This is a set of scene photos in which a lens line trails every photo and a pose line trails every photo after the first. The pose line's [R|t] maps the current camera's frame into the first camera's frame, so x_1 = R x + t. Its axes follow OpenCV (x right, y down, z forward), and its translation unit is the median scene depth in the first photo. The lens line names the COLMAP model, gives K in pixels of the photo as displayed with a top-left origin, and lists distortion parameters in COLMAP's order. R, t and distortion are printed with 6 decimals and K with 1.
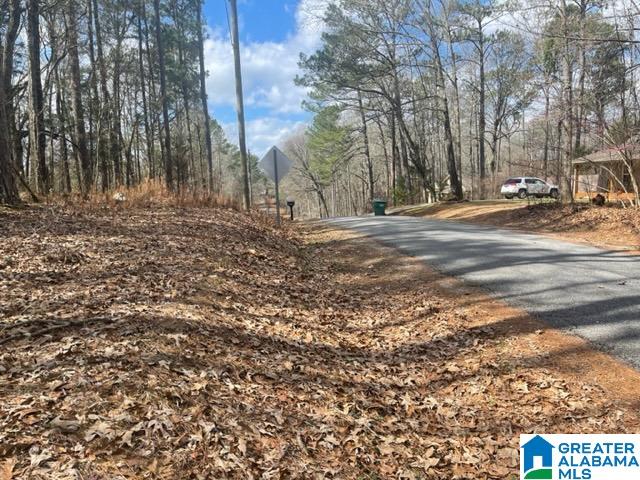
lens RADIAL K [[477.6, 0, 318.8], [0, 477.6, 239.0], [0, 0, 1]] dist [0.062780, -0.084932]
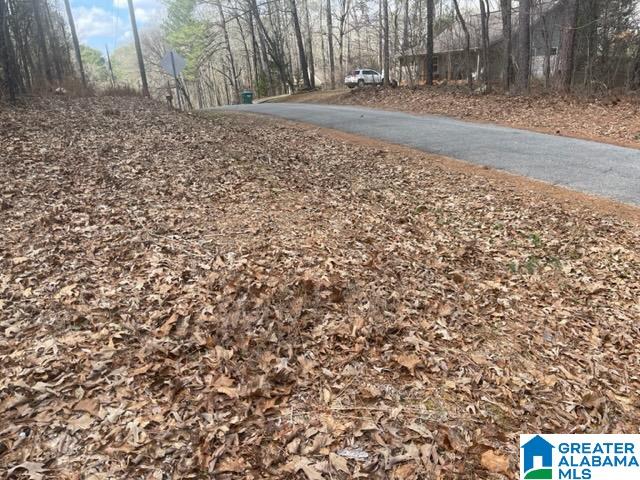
lens RADIAL K [[477.6, 0, 318.8], [0, 477.6, 239.0], [0, 0, 1]] dist [0.062780, -0.084932]
pose [[0.961052, -0.115501, 0.251075, -0.026600], [0.061907, 0.975366, 0.211728, 0.020462], [-0.269345, -0.187938, 0.944528, -0.154745]]
